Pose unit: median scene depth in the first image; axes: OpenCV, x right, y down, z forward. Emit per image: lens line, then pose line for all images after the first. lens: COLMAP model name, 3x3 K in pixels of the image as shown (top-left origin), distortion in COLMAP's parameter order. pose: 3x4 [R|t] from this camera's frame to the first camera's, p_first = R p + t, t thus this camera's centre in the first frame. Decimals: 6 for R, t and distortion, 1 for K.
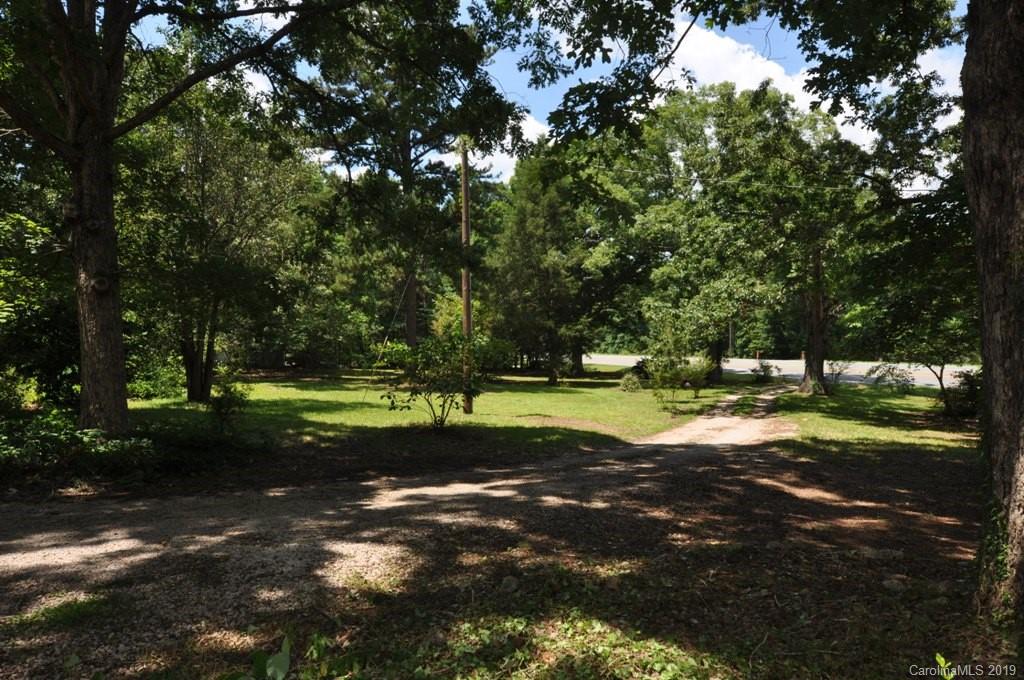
lens RADIAL K [[625.7, 0, 510.7], [0, 625.7, 340.9], [0, 0, 1]] dist [-0.014475, -0.001837]
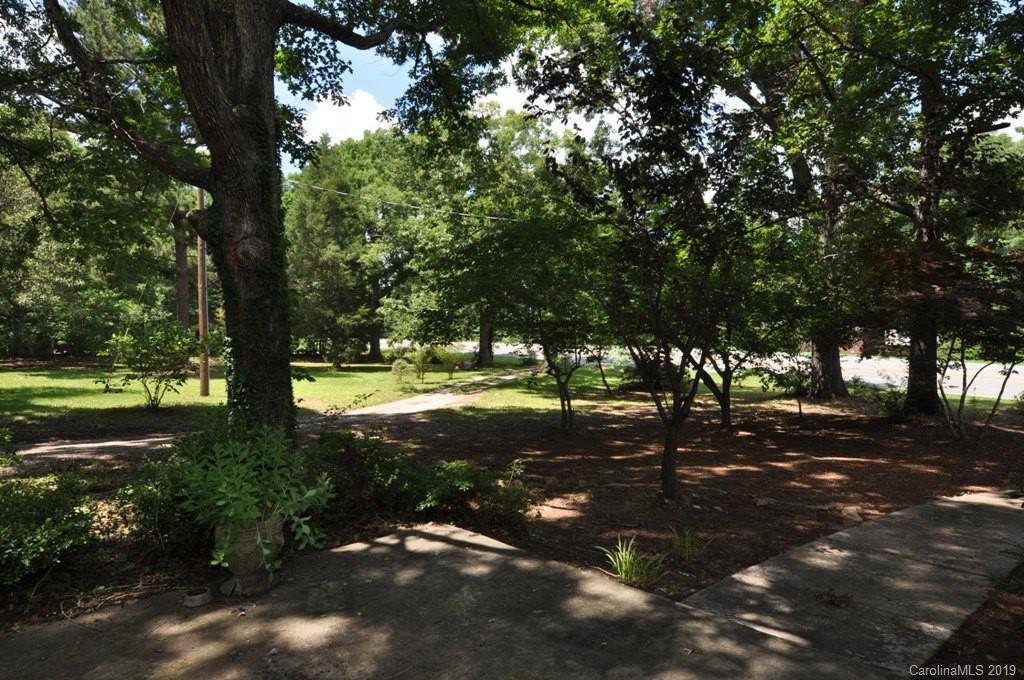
lens RADIAL K [[625.7, 0, 513.4], [0, 625.7, 340.9], [0, 0, 1]] dist [-0.014475, -0.001837]
pose [[0.965267, -0.003153, 0.261247, 0.090897], [-0.003292, 0.999701, 0.024231, -0.007120], [-0.261245, -0.024250, 0.964968, -0.124869]]
